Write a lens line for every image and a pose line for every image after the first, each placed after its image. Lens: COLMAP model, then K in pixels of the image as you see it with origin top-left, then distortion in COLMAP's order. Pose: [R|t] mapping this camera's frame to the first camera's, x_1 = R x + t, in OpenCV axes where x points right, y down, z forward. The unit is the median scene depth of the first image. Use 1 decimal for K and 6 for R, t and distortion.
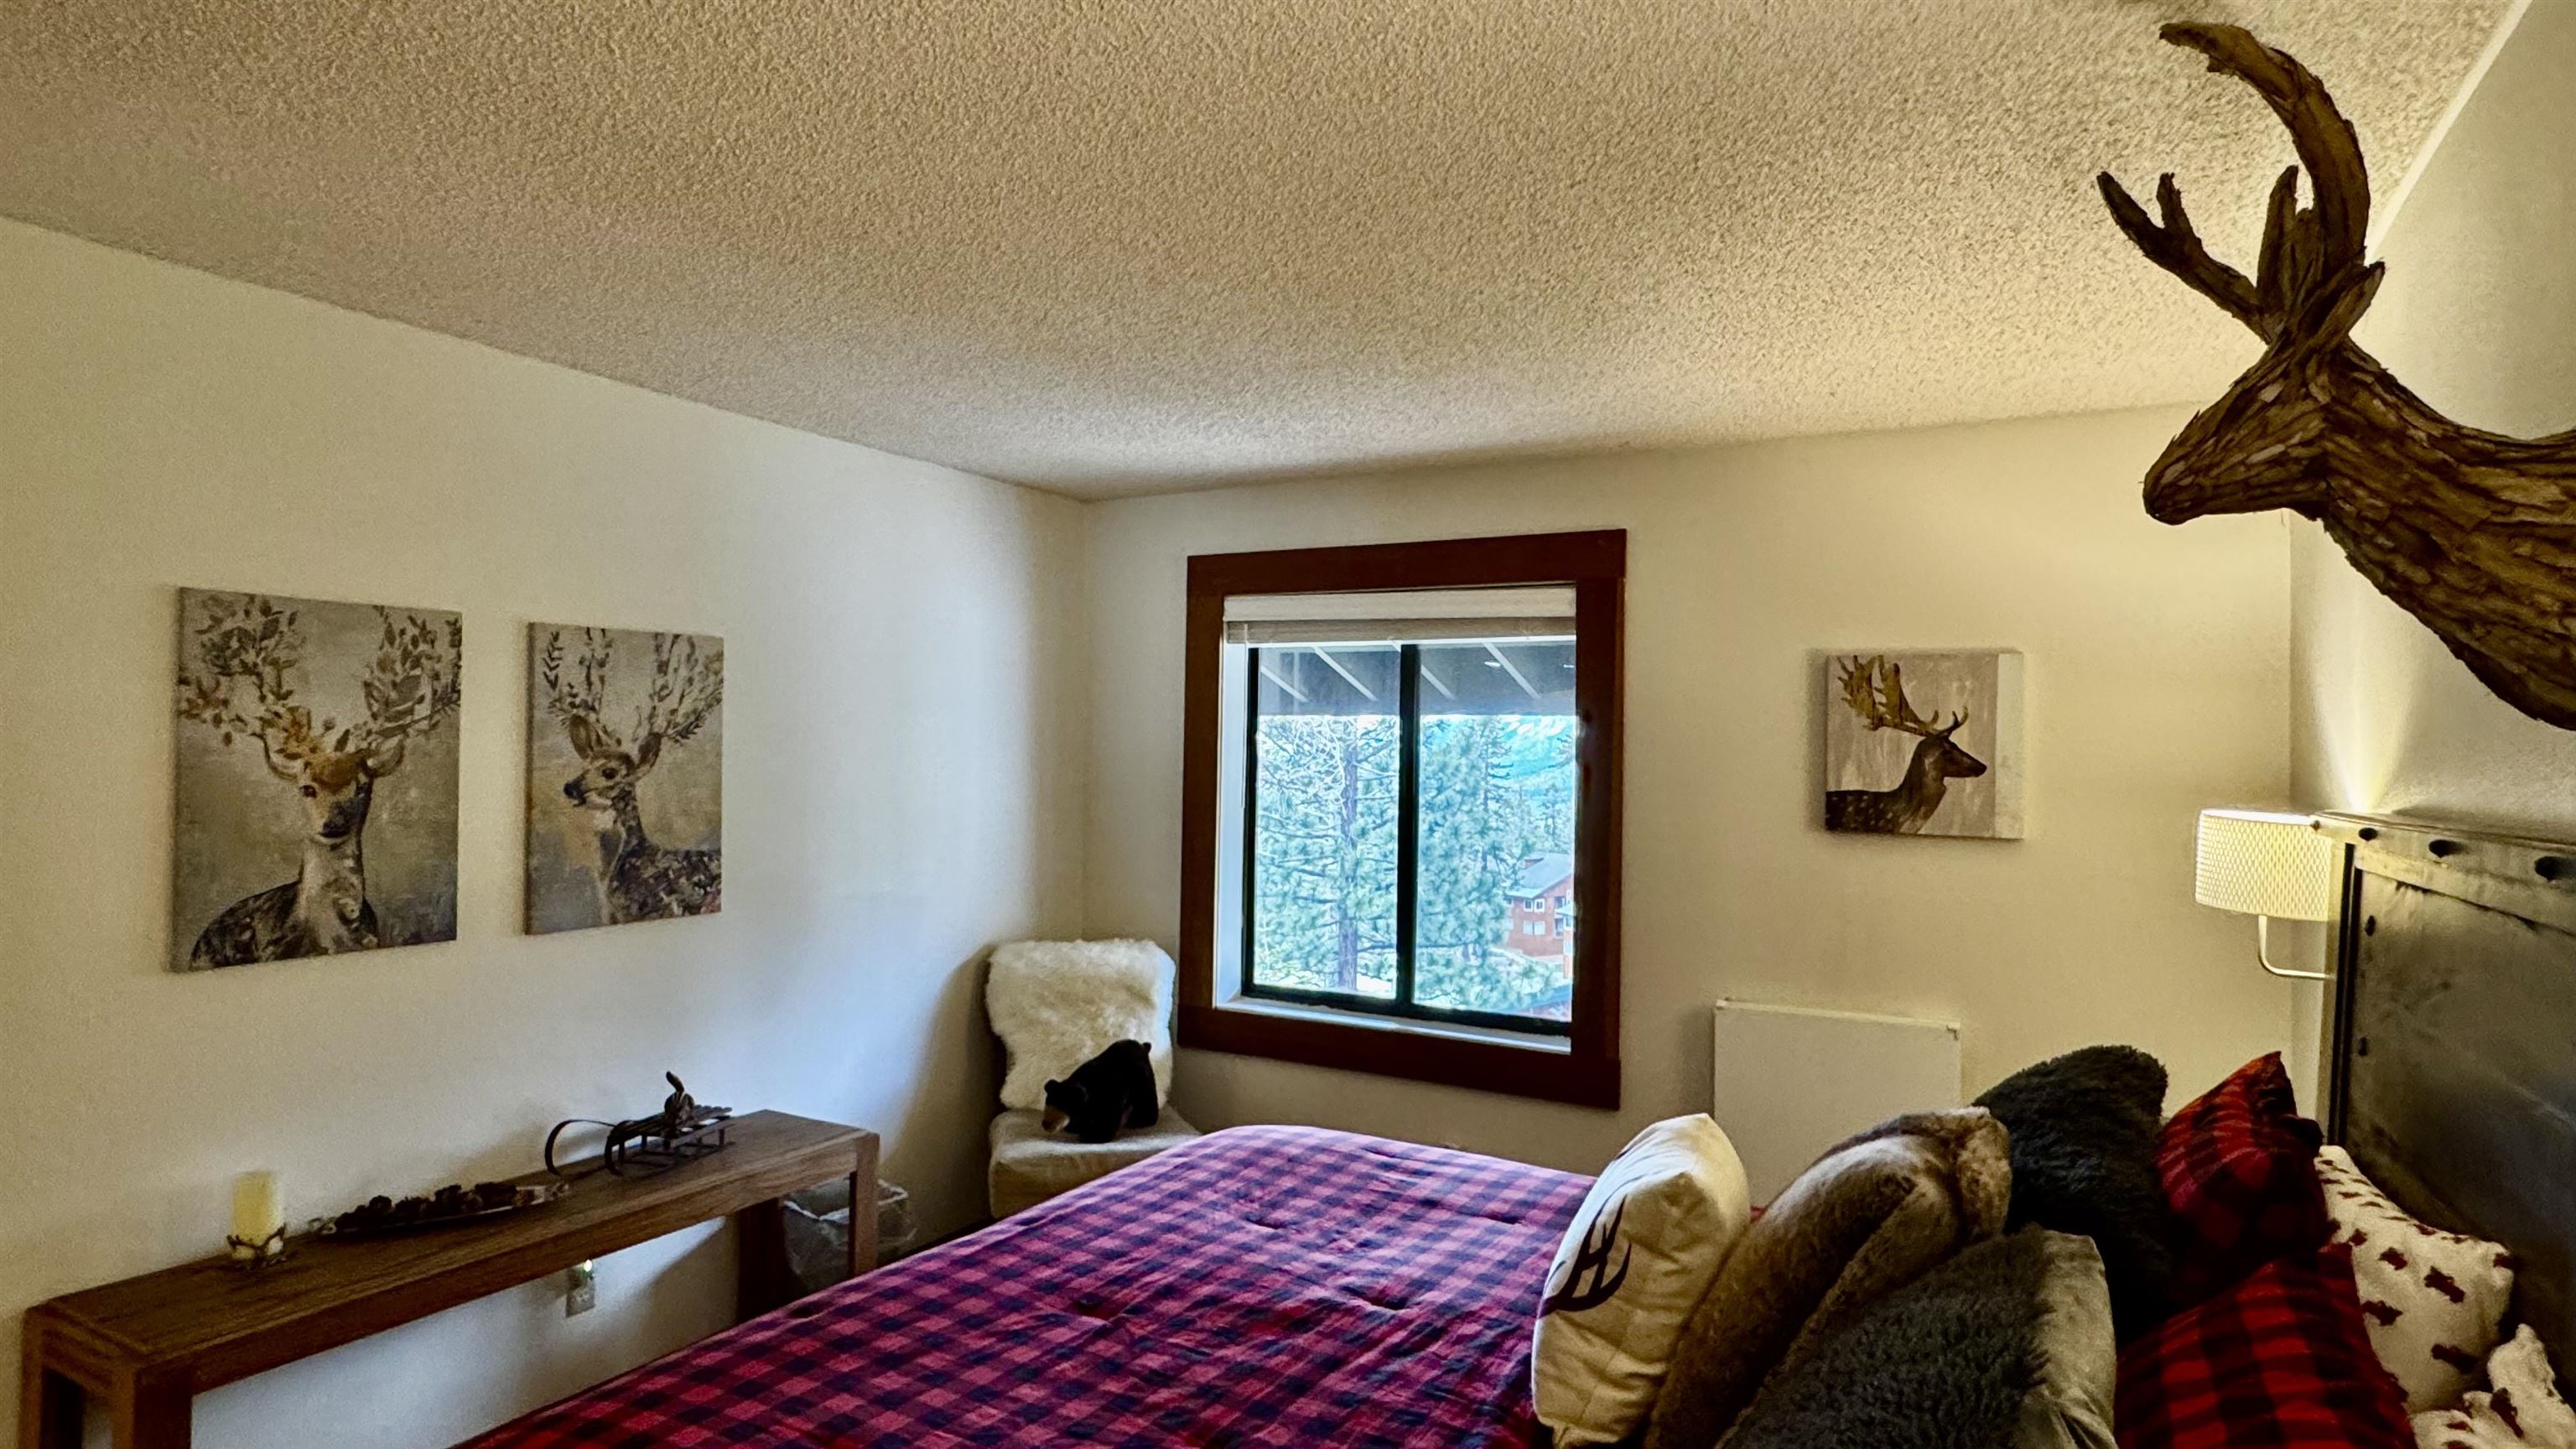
lens RADIAL K [[1391.0, 0, 1286.9], [0, 1391.0, 748.9], [0, 0, 1]] dist [0.001390, 0.000616]
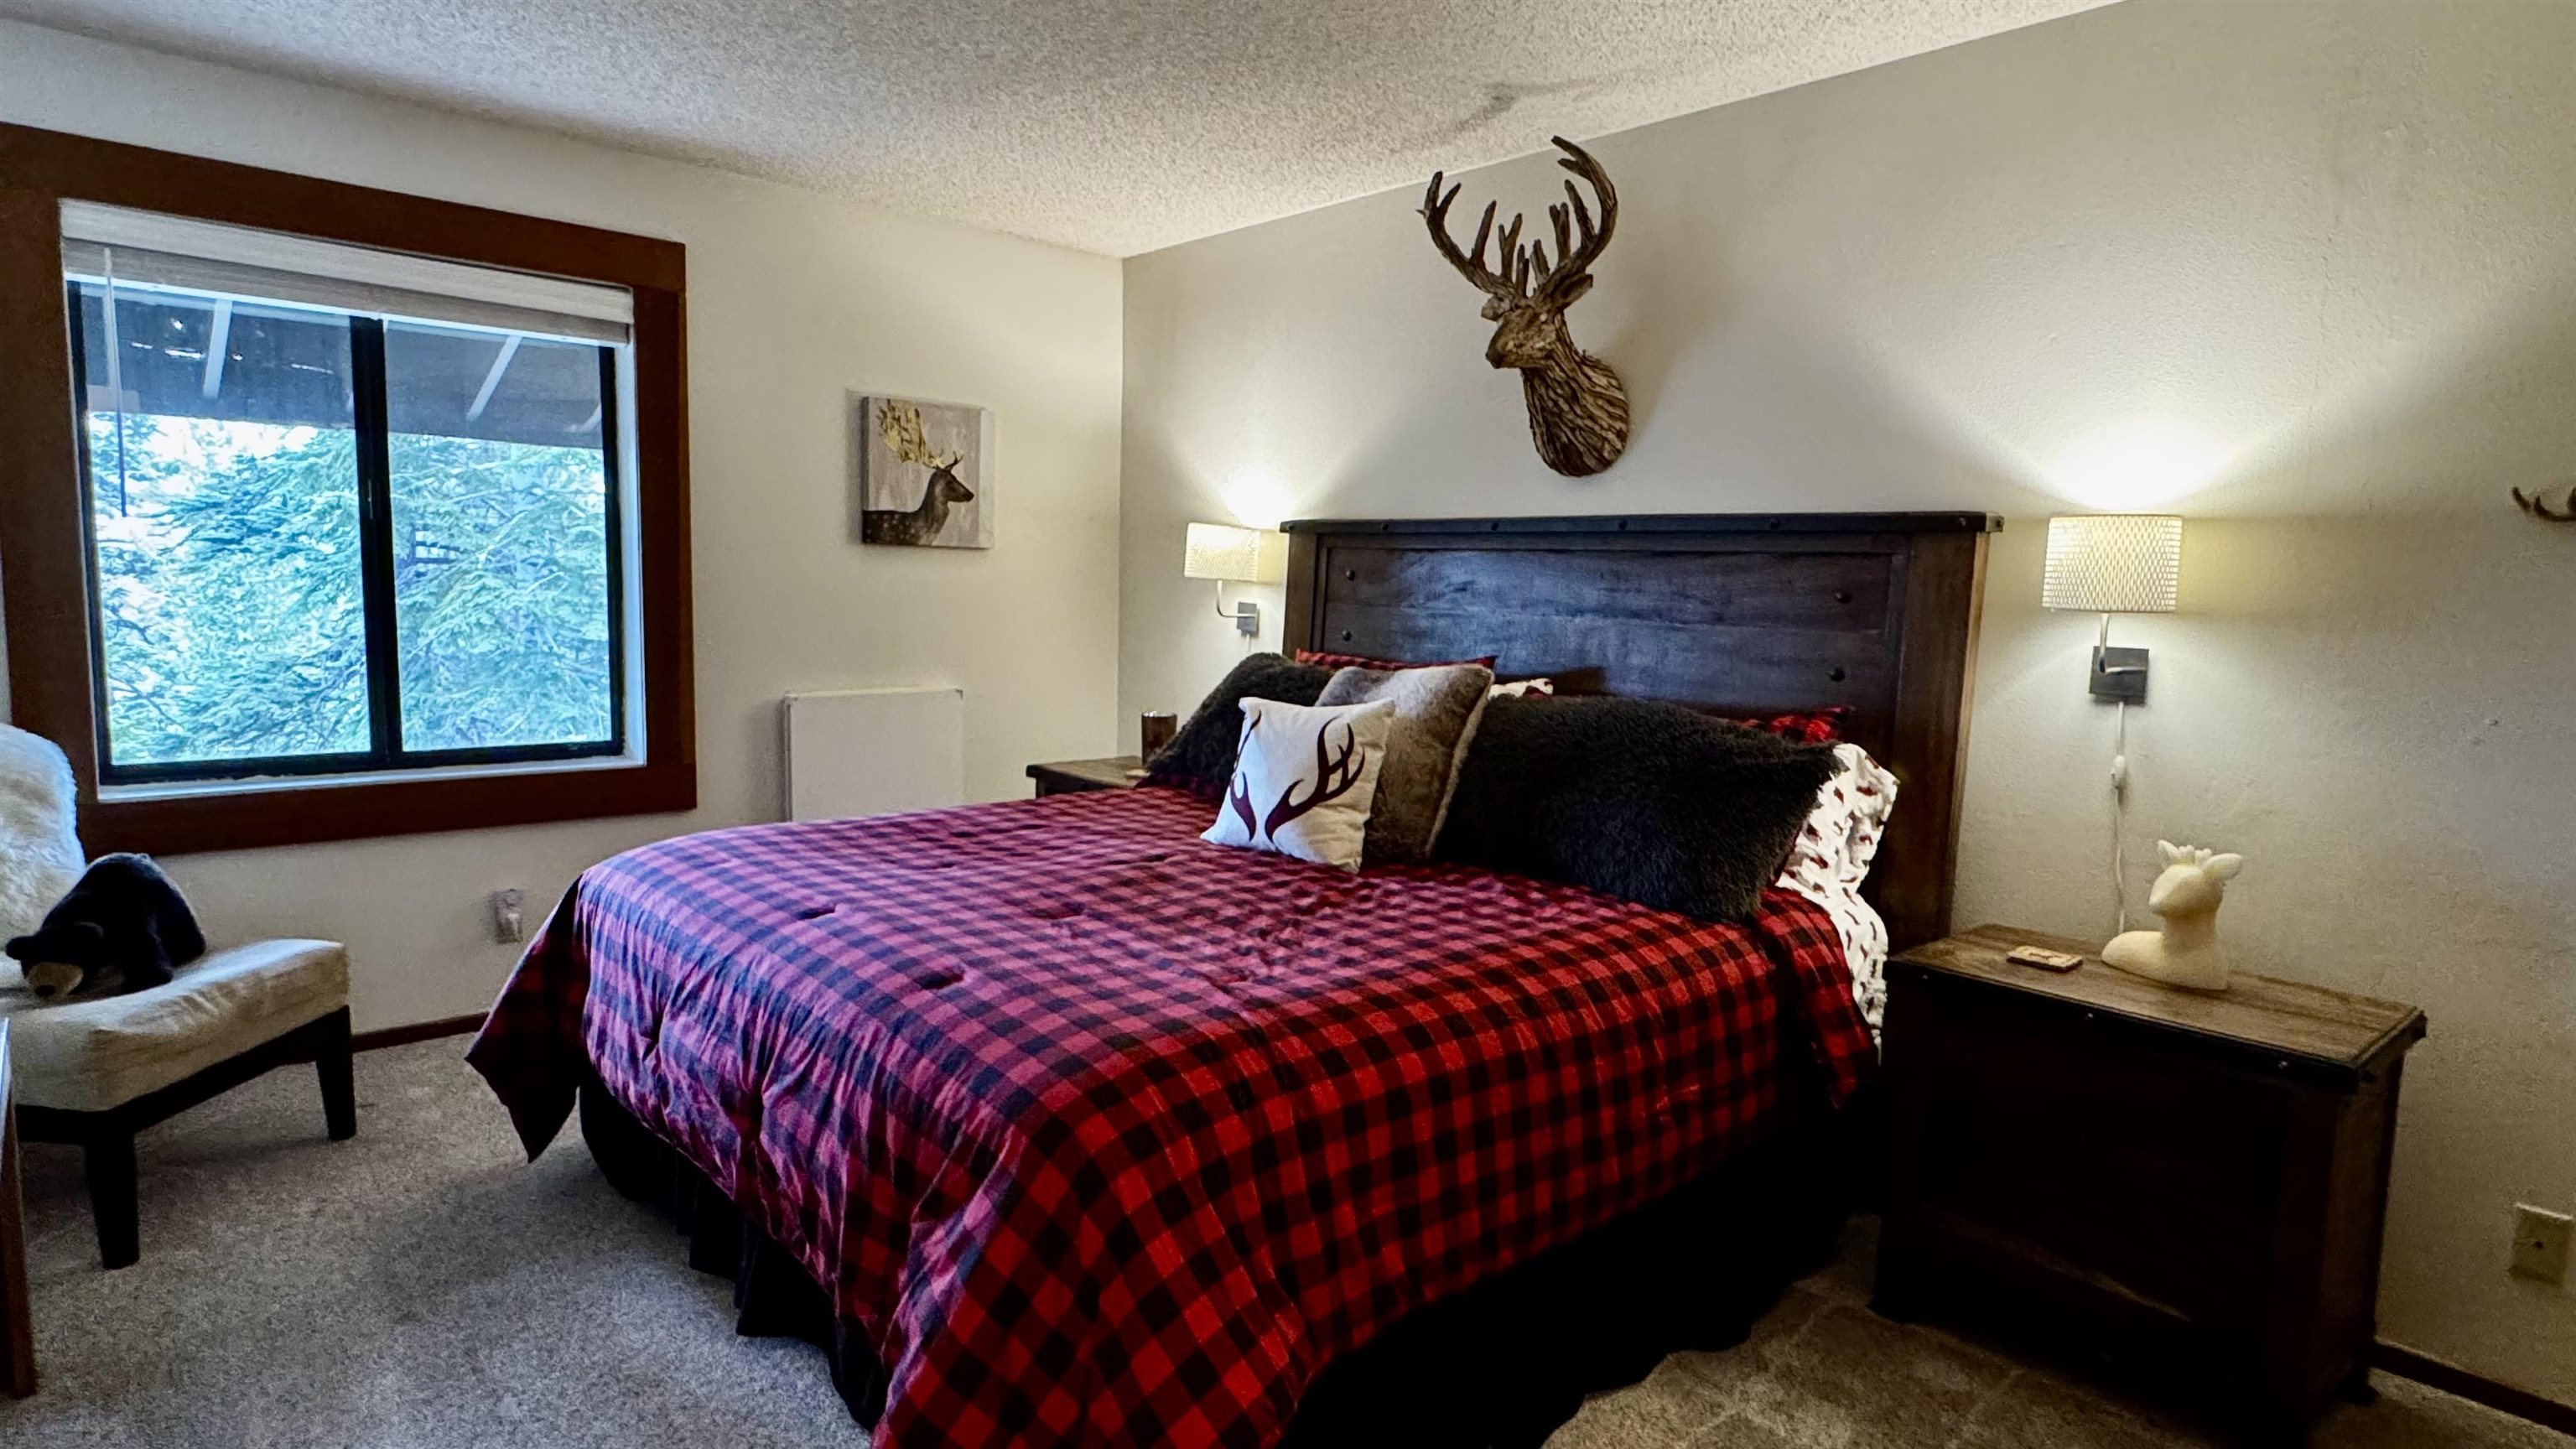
lens RADIAL K [[1391.0, 0, 1301.2], [0, 1391.0, 724.2], [0, 0, 1]] dist [0.001390, 0.000616]
pose [[0.299662, -0.110873, 0.947581, -0.686641], [-0.027990, 0.991775, 0.124896, 0.054524], [-0.953635, -0.063949, 0.294094, 0.276369]]
